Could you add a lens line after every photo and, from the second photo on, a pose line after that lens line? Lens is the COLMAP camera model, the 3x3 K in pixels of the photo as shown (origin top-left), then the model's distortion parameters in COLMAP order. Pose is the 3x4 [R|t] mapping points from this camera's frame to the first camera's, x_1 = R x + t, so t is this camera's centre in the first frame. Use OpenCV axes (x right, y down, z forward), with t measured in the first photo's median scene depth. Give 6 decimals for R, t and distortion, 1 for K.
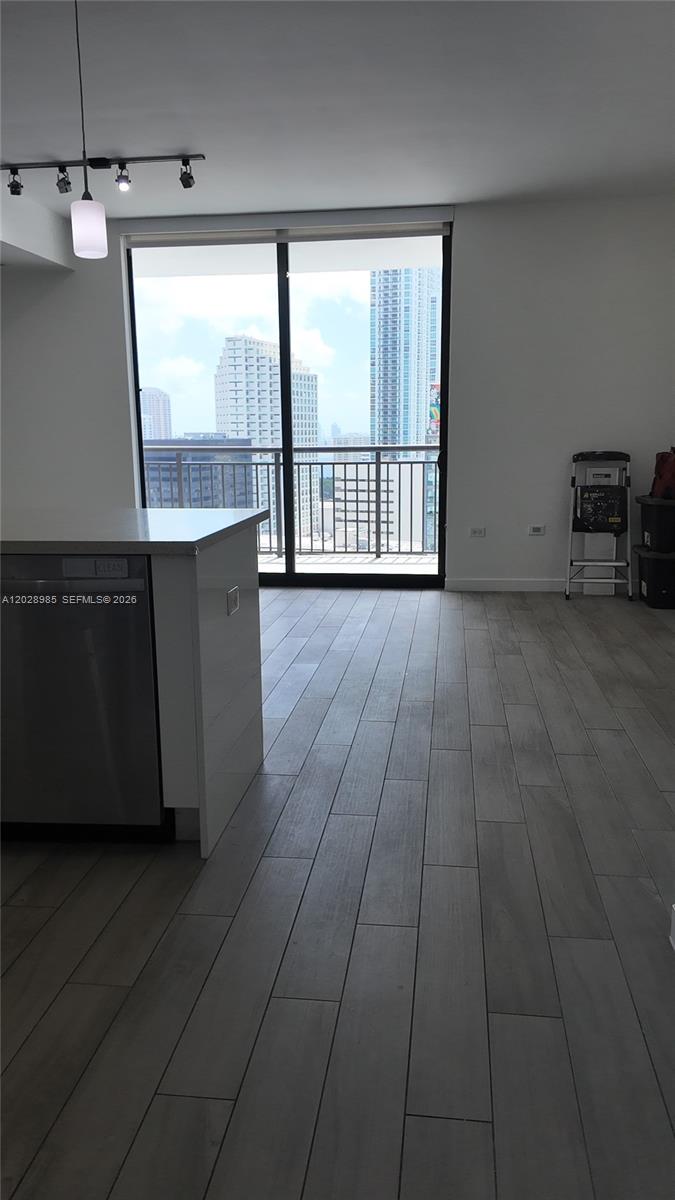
lens RADIAL K [[871.5, 0, 328.3], [0, 871.5, 606.0], [0, 0, 1]] dist [0.103733, -0.144580]
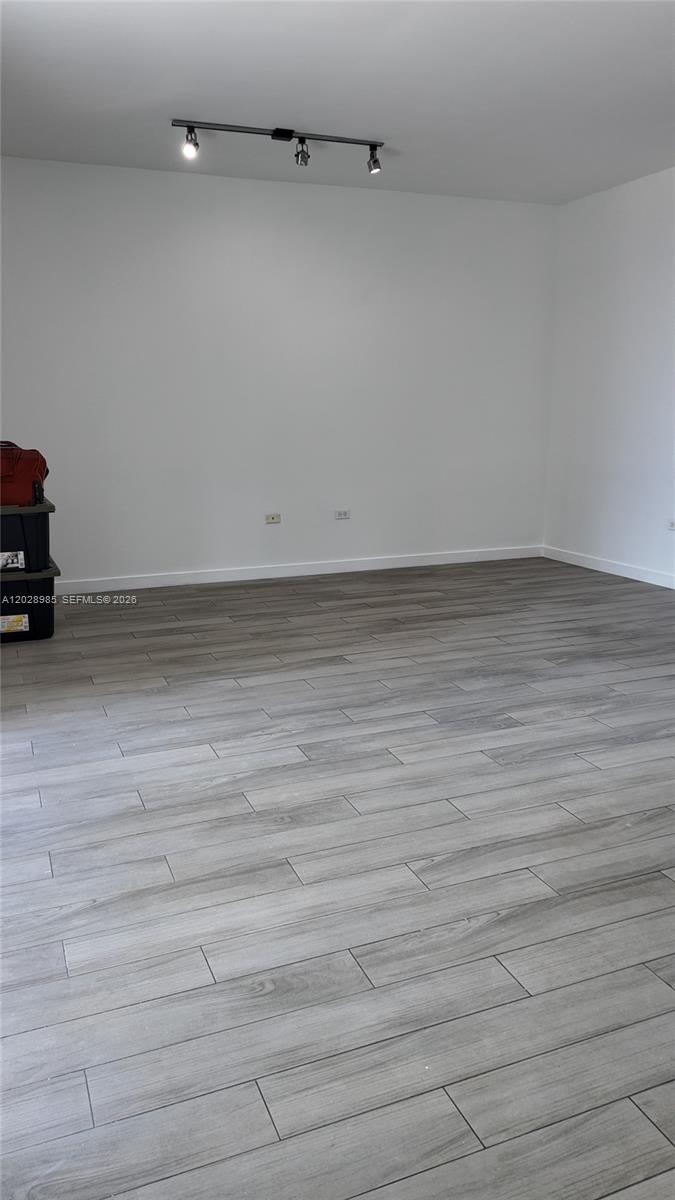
lens RADIAL K [[871.5, 0, 339.9], [0, 871.5, 598.5], [0, 0, 1]] dist [0.103733, -0.144580]
pose [[-0.496083, -0.173212, 0.850822, -0.401326], [0.175433, 0.939695, 0.293593, -0.195870], [-0.850367, 0.294909, -0.435780, 0.980999]]
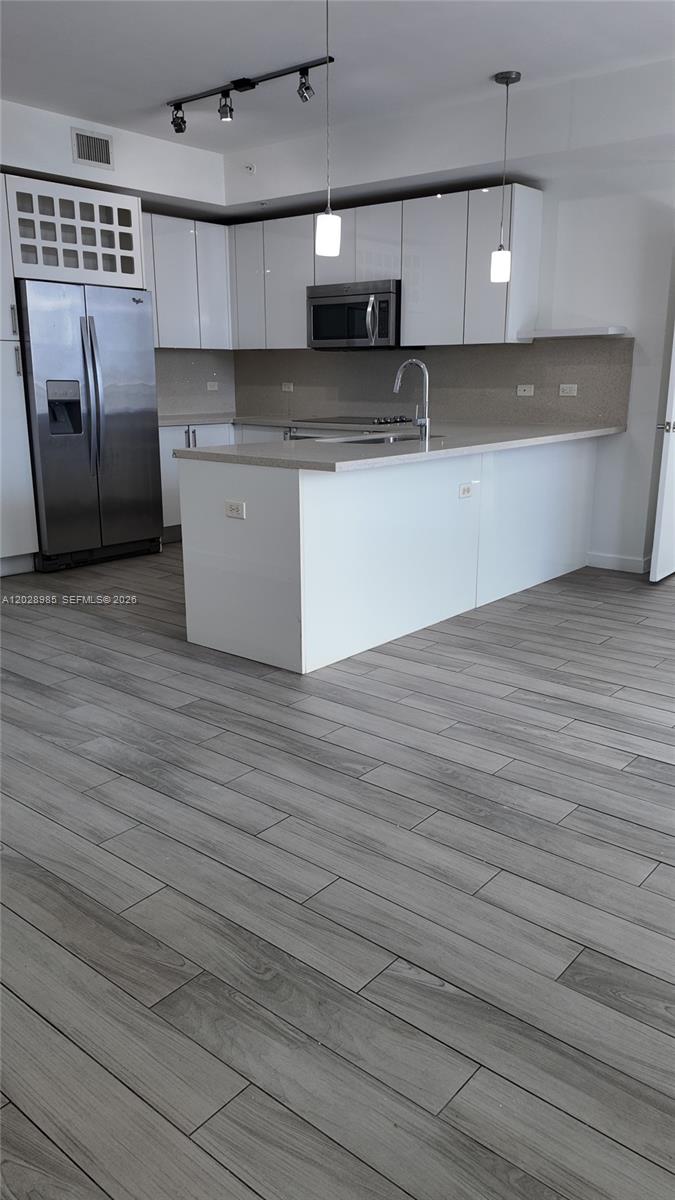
lens RADIAL K [[871.5, 0, 337.0], [0, 871.5, 602.2], [0, 0, 1]] dist [0.103733, -0.144580]
pose [[-0.531980, 0.227791, -0.815542, 0.394484], [-0.158385, 0.919368, 0.360107, -0.161520], [0.831812, 0.320739, -0.453007, 0.735494]]
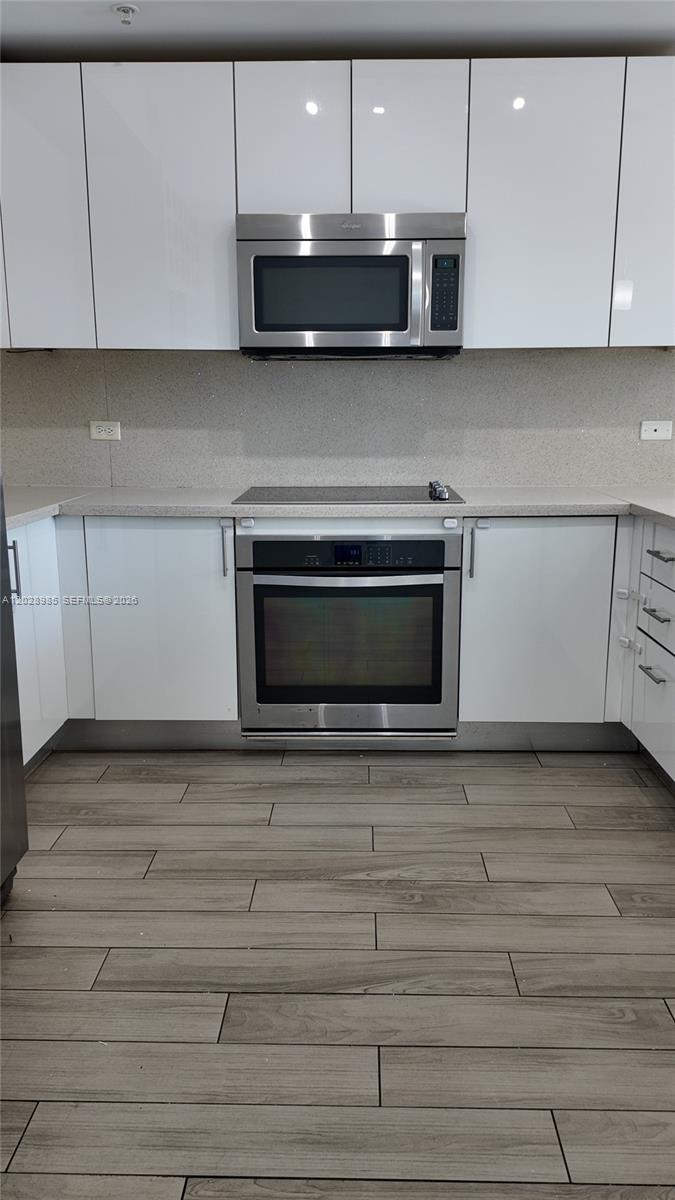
lens RADIAL K [[871.5, 0, 338.6], [0, 871.5, 600.9], [0, 0, 1]] dist [0.103733, -0.144580]
pose [[0.116626, 0.221193, -0.968231, 0.035920], [-0.193114, 0.961328, 0.196355, -0.040682], [0.974220, 0.164079, 0.154831, 0.188544]]
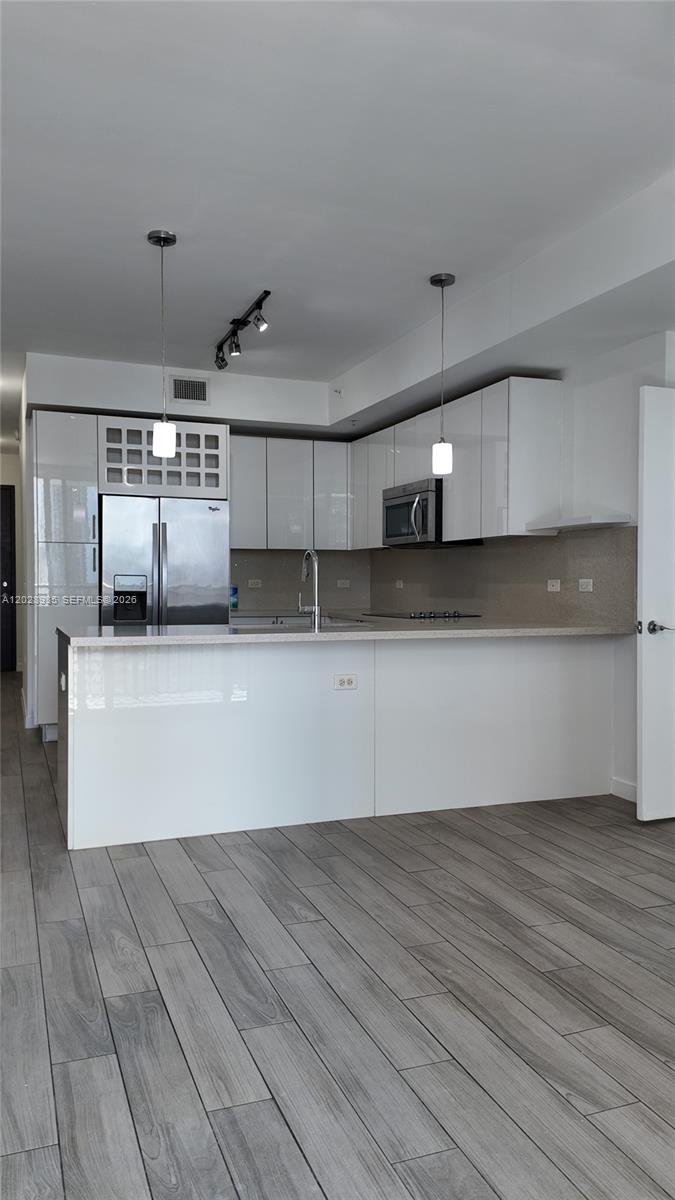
lens RADIAL K [[871.5, 0, 338.3], [0, 871.5, 601.9], [0, 0, 1]] dist [0.103733, -0.144580]
pose [[-0.876791, 0.020218, -0.480446, 0.078708], [-0.085973, 0.976427, 0.197986, -0.193120], [0.473124, 0.214898, -0.854385, 1.002792]]
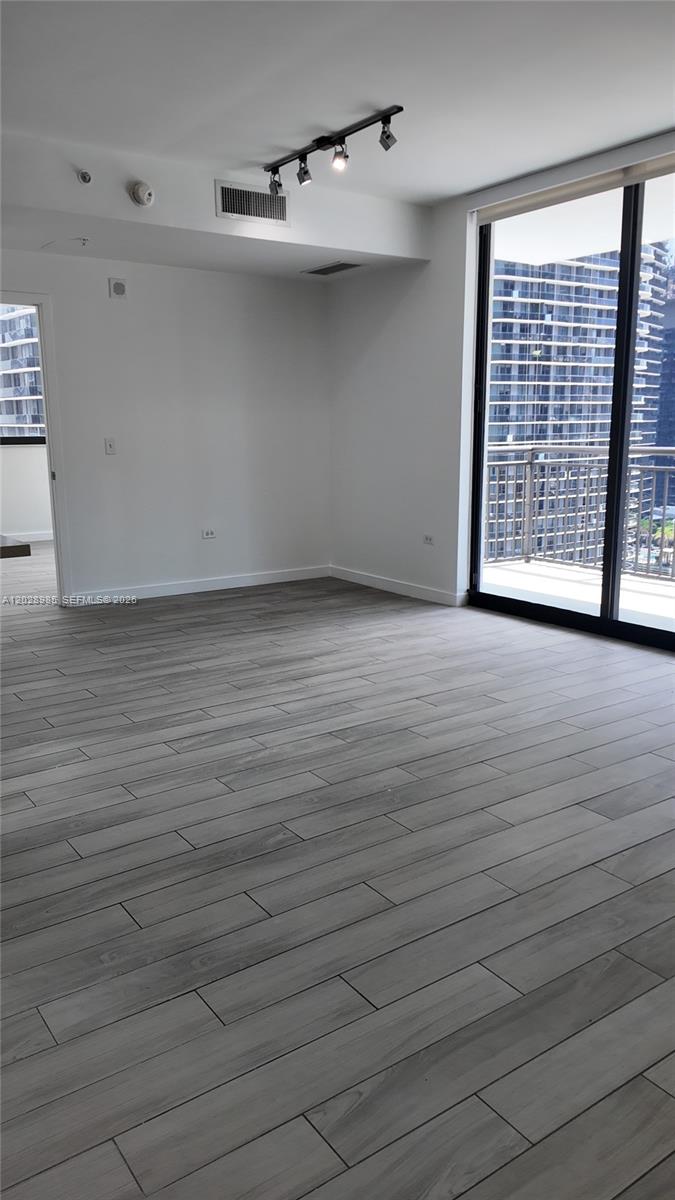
lens RADIAL K [[871.5, 0, 344.1], [0, 871.5, 598.3], [0, 0, 1]] dist [0.103733, -0.144580]
pose [[0.684178, 0.146980, -0.714351, 0.356476], [-0.140439, 0.987702, 0.068715, -0.077925], [0.715666, 0.053309, 0.696405, 0.305553]]
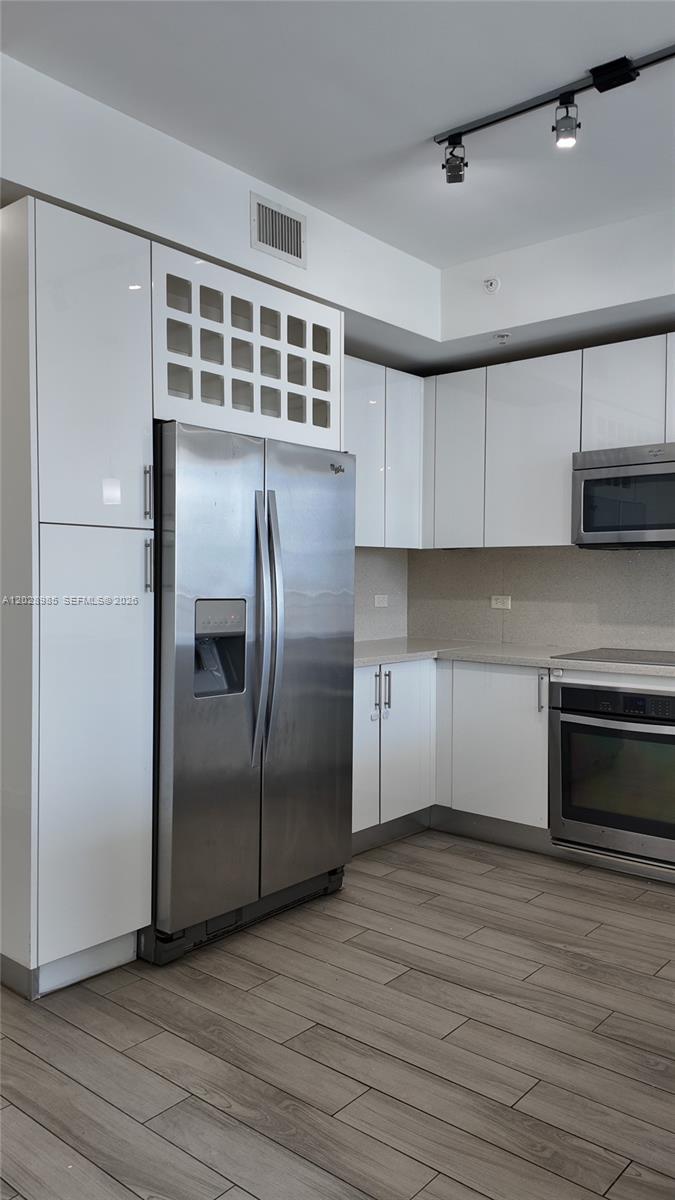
lens RADIAL K [[871.5, 0, 341.3], [0, 871.5, 602.7], [0, 0, 1]] dist [0.103733, -0.144580]
pose [[-0.529397, 0.035936, -0.847613, 0.161384], [-0.160759, 0.976752, 0.141817, -0.087362], [0.833004, 0.211339, -0.511313, 0.370310]]
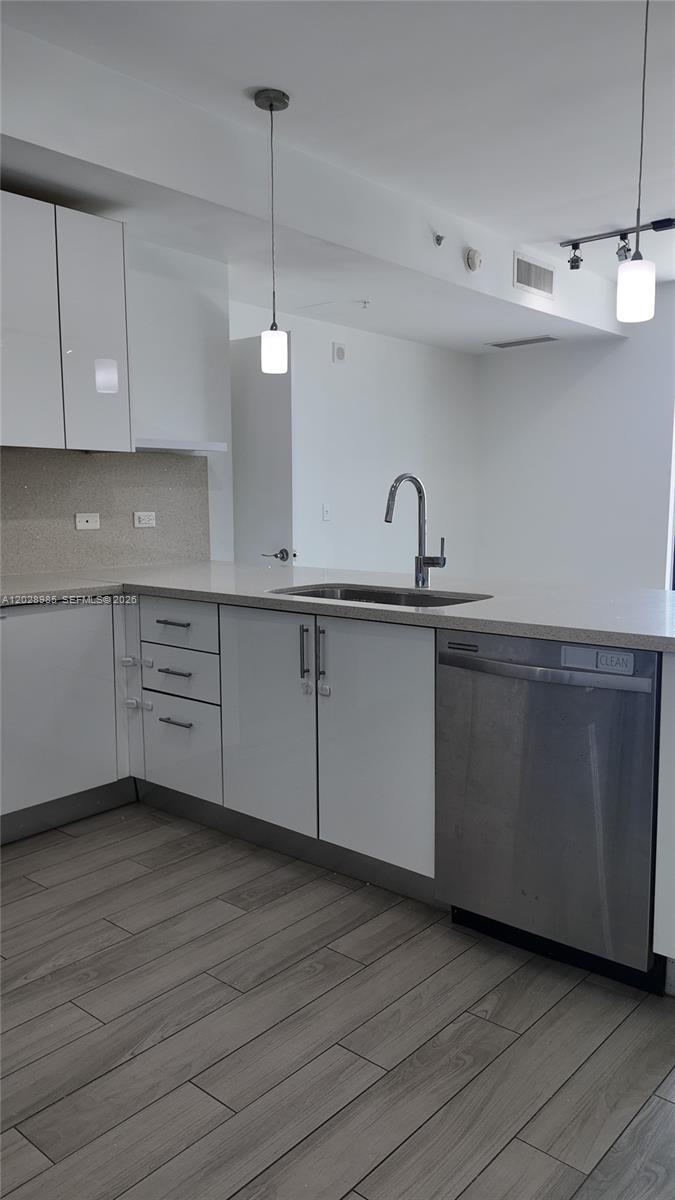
lens RADIAL K [[871.5, 0, 342.5], [0, 871.5, 606.2], [0, 0, 1]] dist [0.103733, -0.144580]
pose [[0.838879, 0.075130, -0.539108, -0.001809], [-0.112700, 0.992940, -0.036992, -0.012851], [0.532523, 0.091789, 0.841424, 0.038103]]
